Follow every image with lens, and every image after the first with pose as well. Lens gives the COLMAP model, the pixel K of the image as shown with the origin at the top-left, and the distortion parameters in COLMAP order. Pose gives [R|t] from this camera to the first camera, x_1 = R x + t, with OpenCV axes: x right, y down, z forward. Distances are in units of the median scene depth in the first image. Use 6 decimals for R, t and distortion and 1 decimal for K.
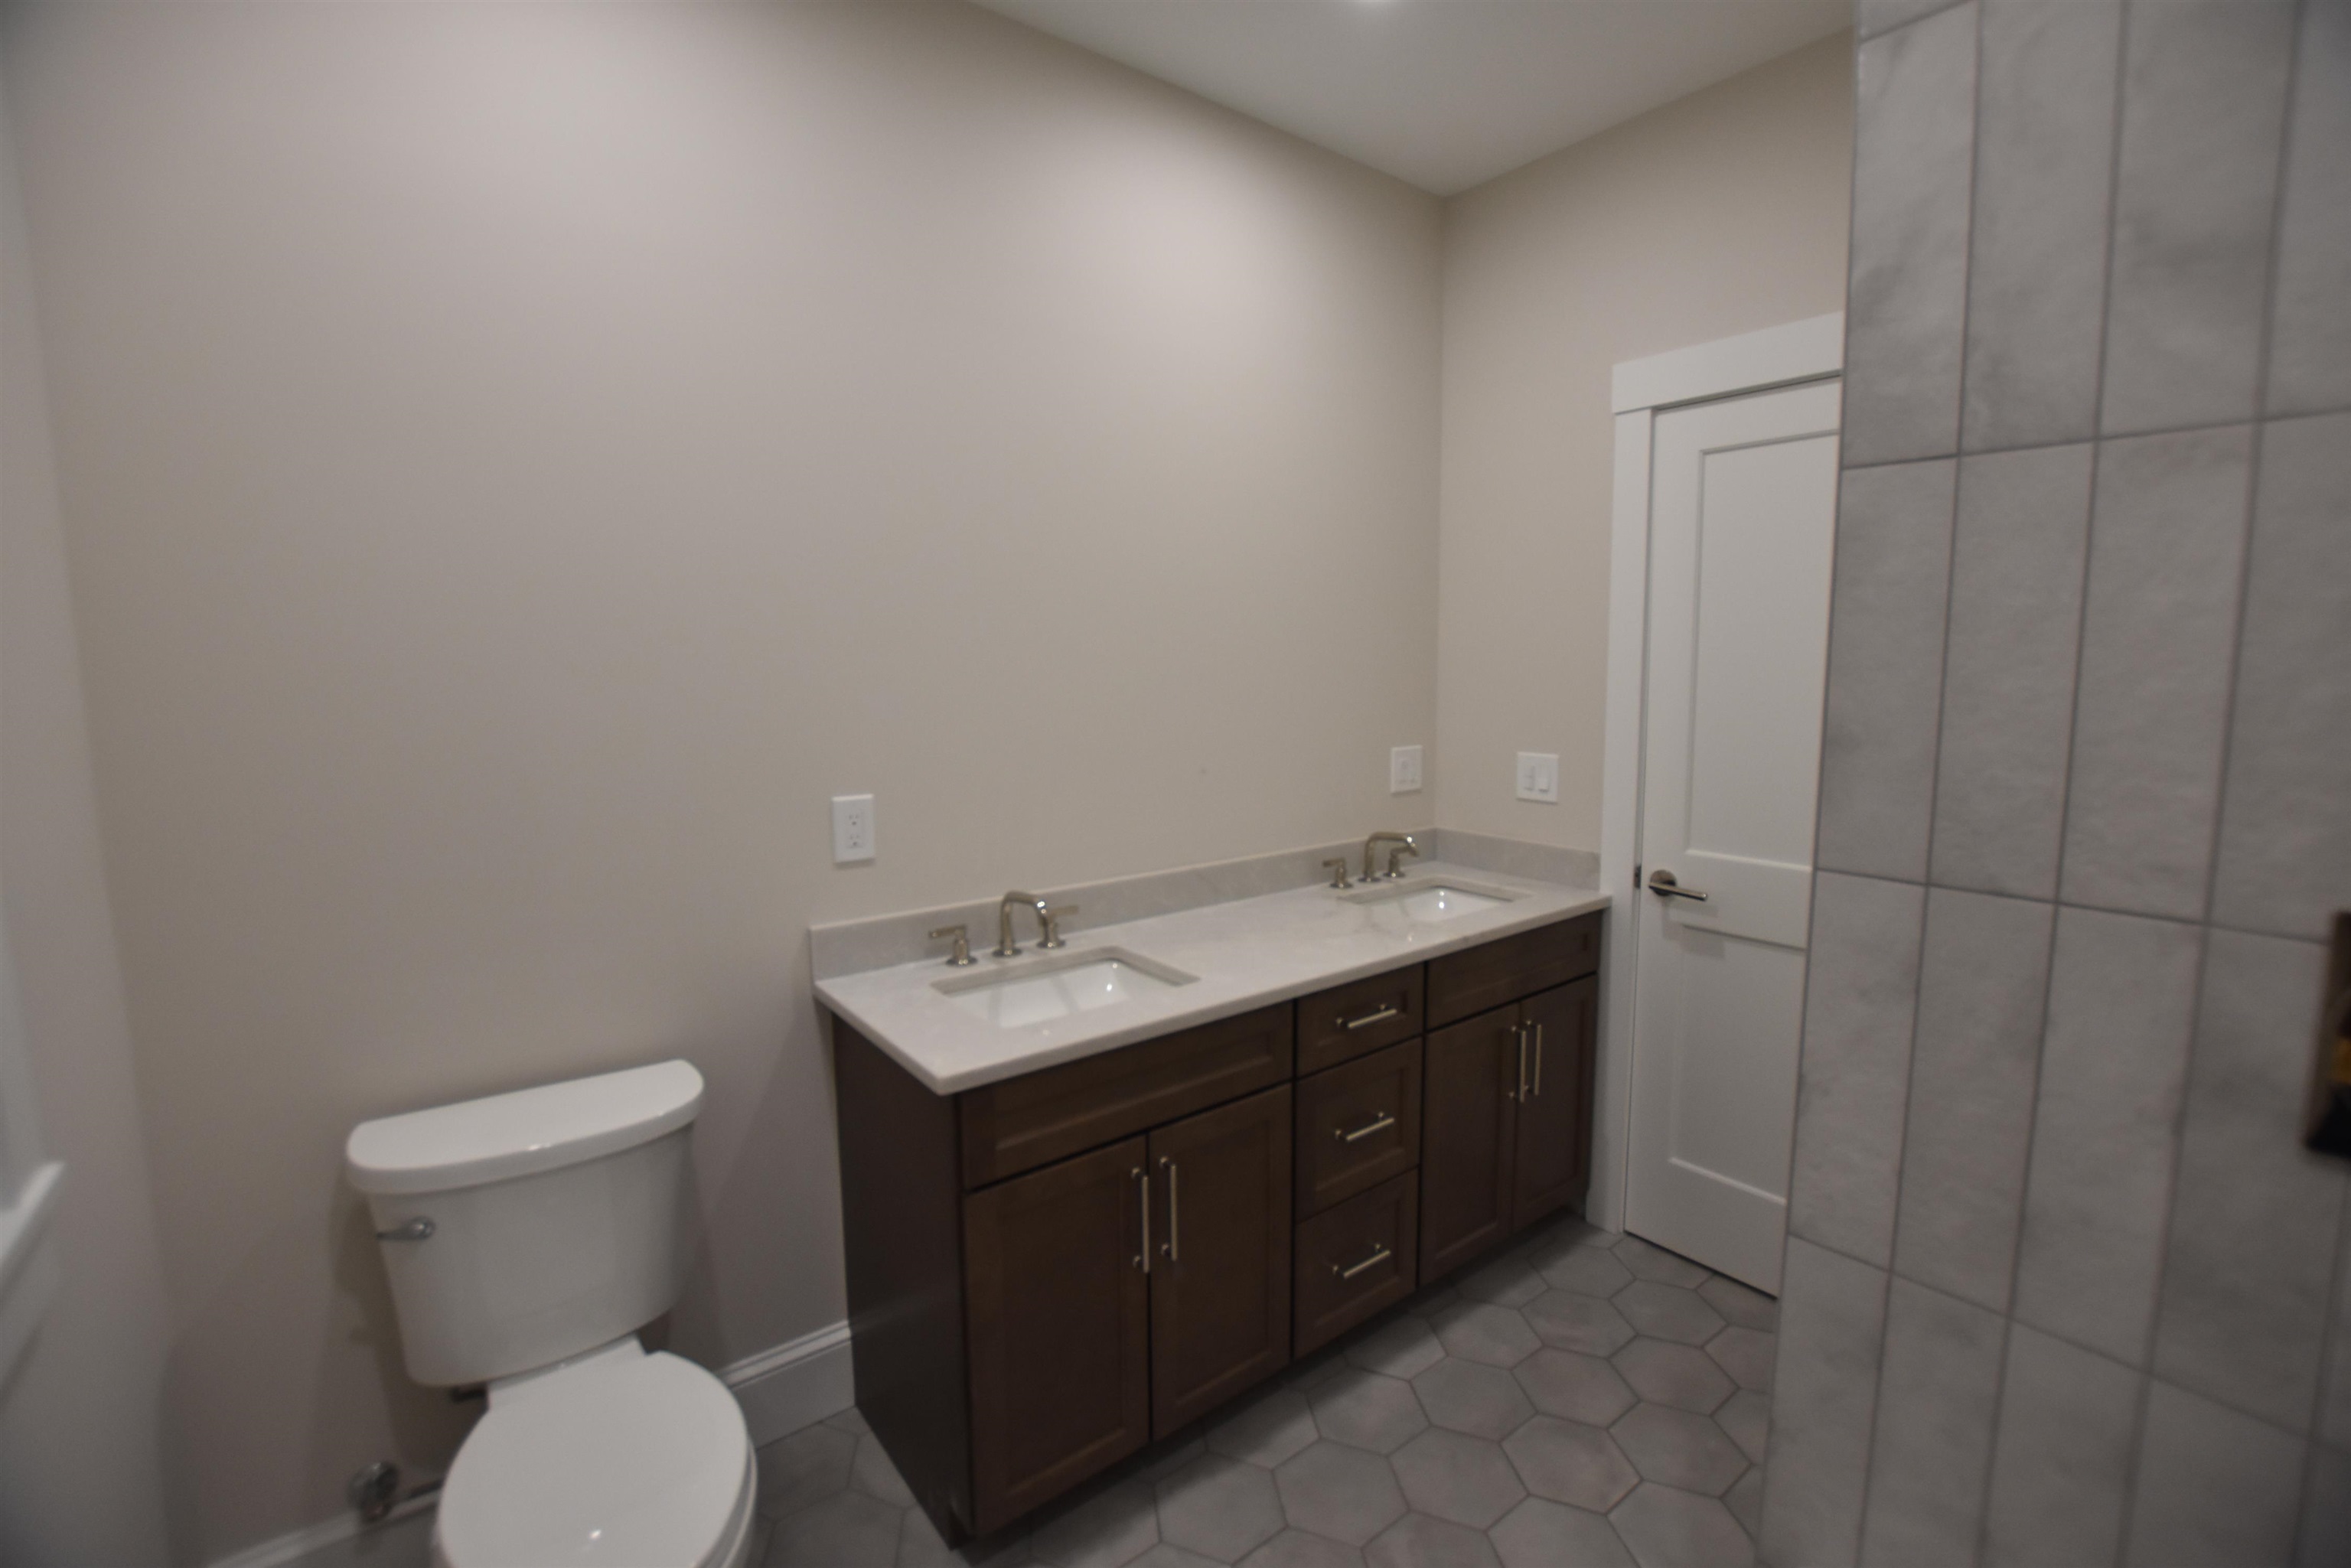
lens RADIAL K [[1059.4, 0, 1194.4], [0, 1059.4, 800.7], [0, 0, 1]] dist [-0.022755, -0.000413]
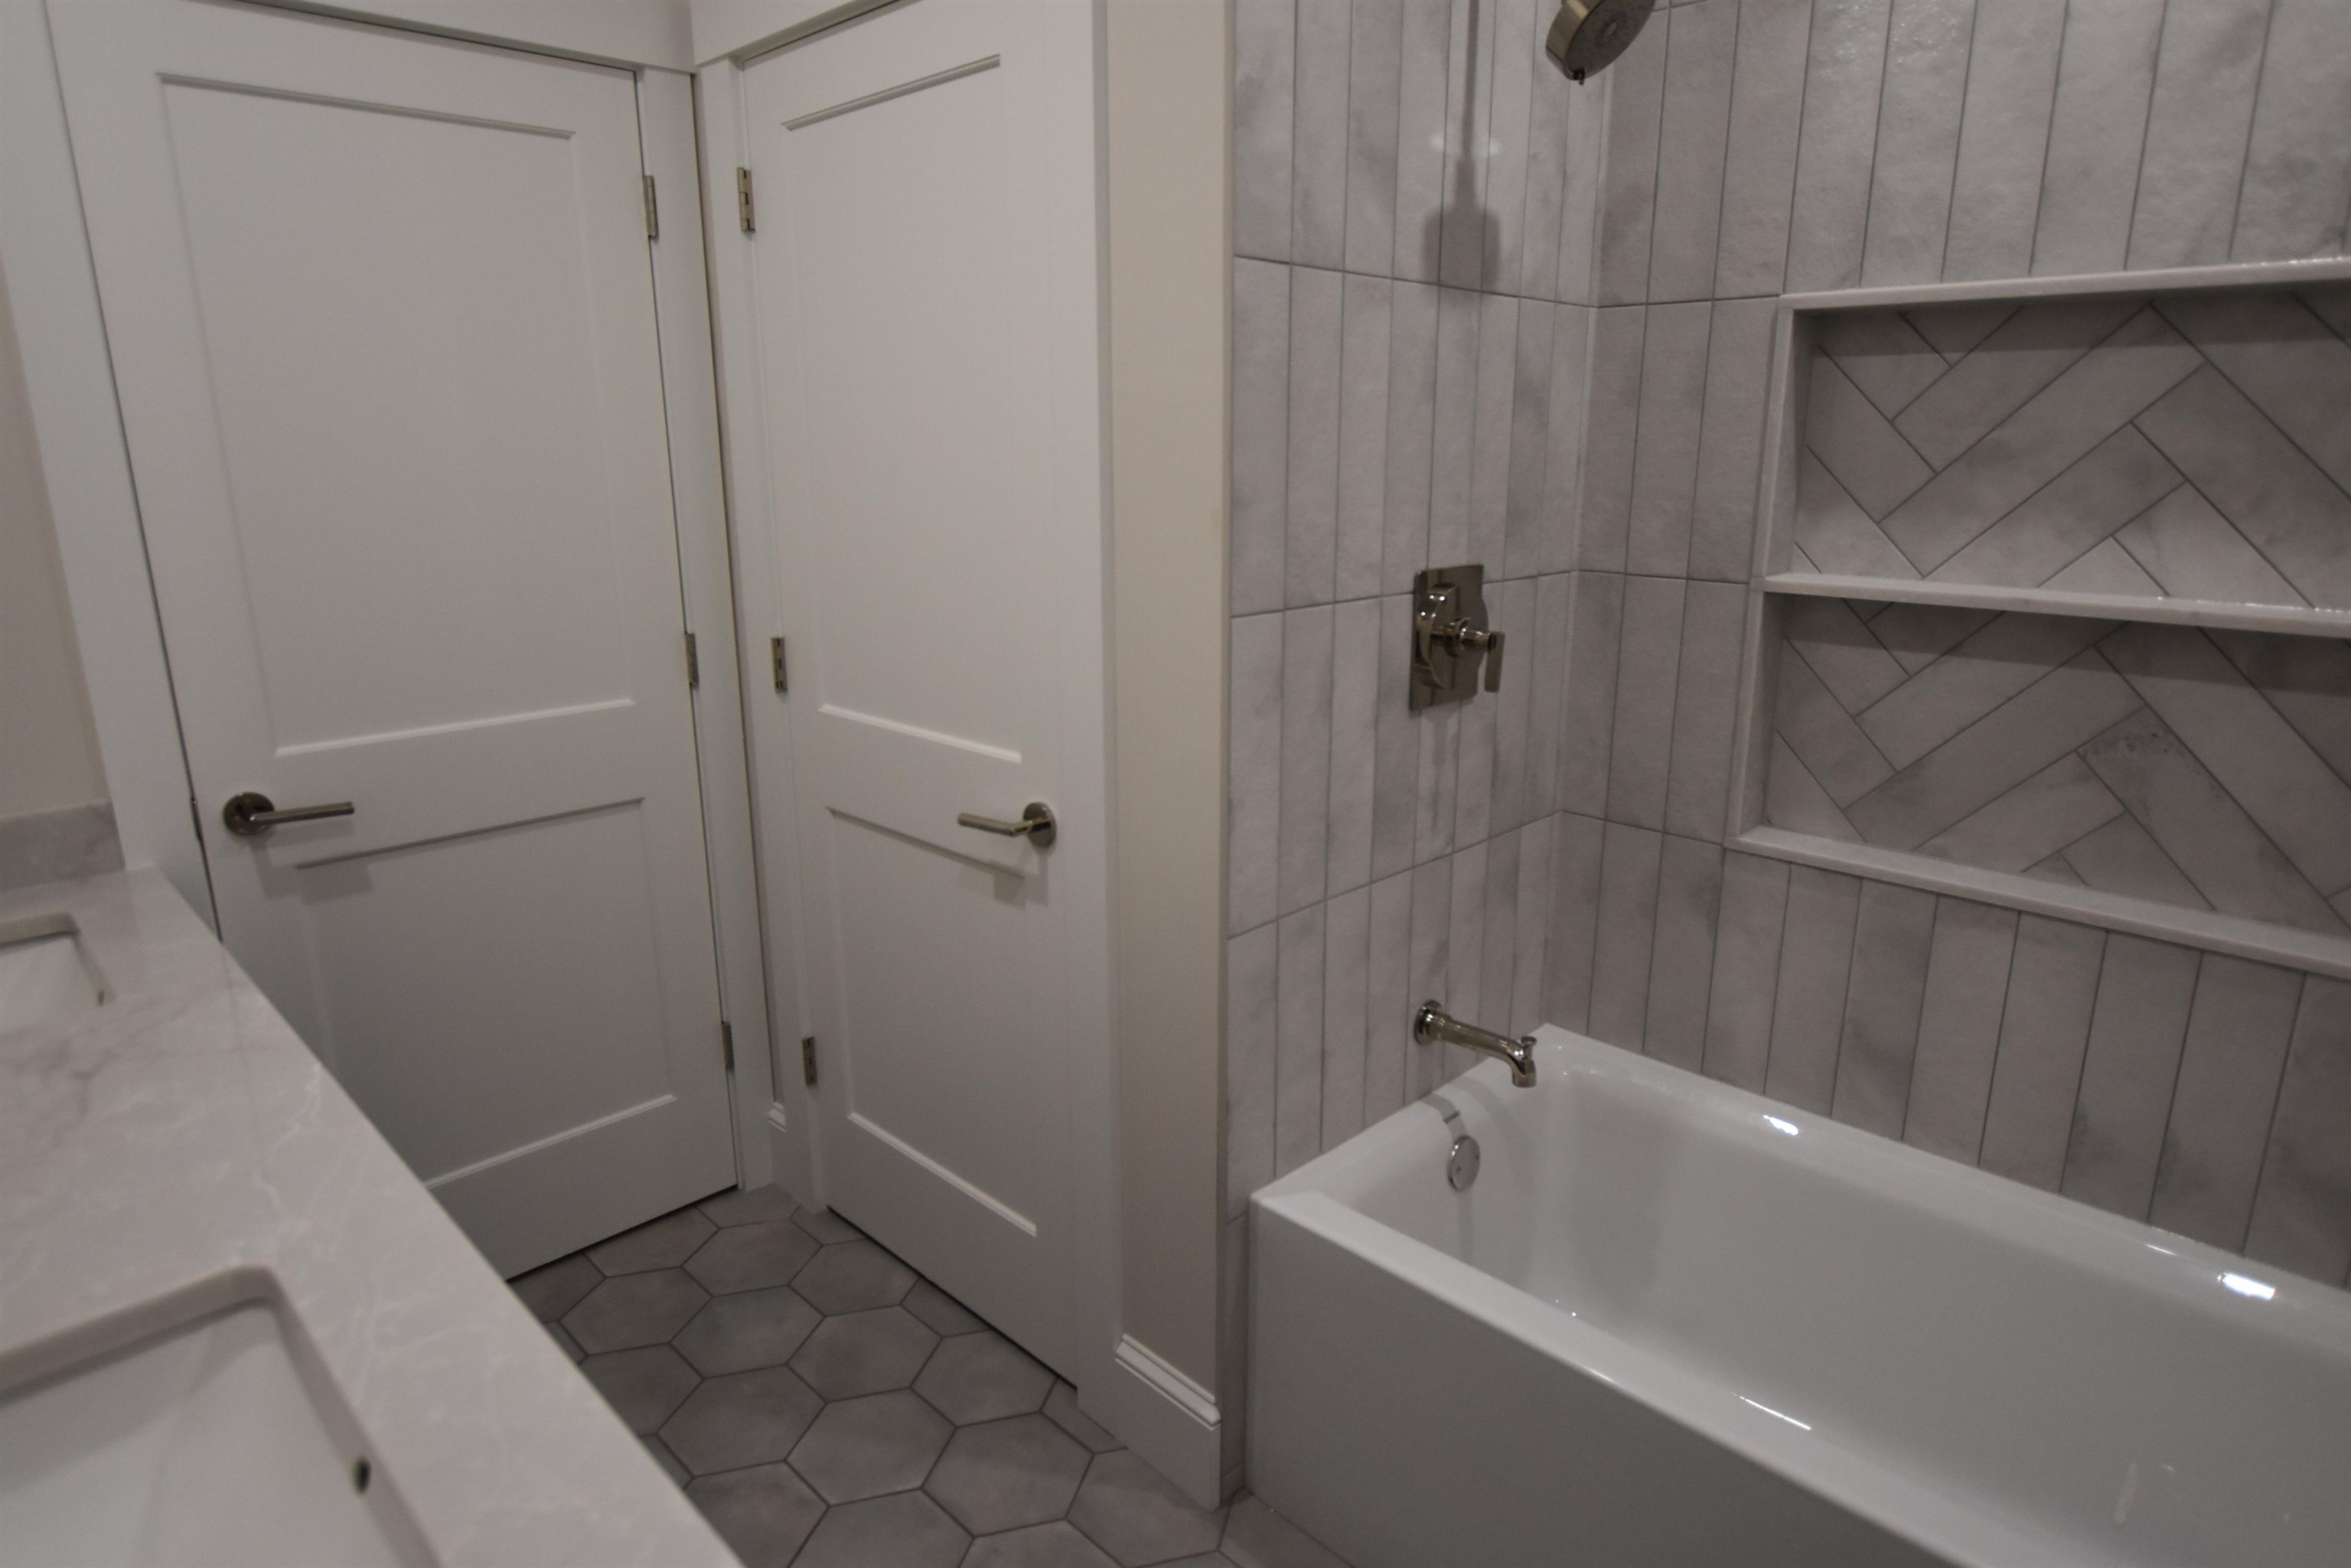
lens RADIAL K [[1275.5, 0, 1194.5], [0, 1275.5, 770.4], [0, 0, 1]] dist [-0.008278, -0.002621]
pose [[-0.123360, -0.236253, 0.963829, -0.898619], [0.140015, 0.957388, 0.252594, -0.151861], [-0.982435, 0.166110, -0.085024, 1.370208]]
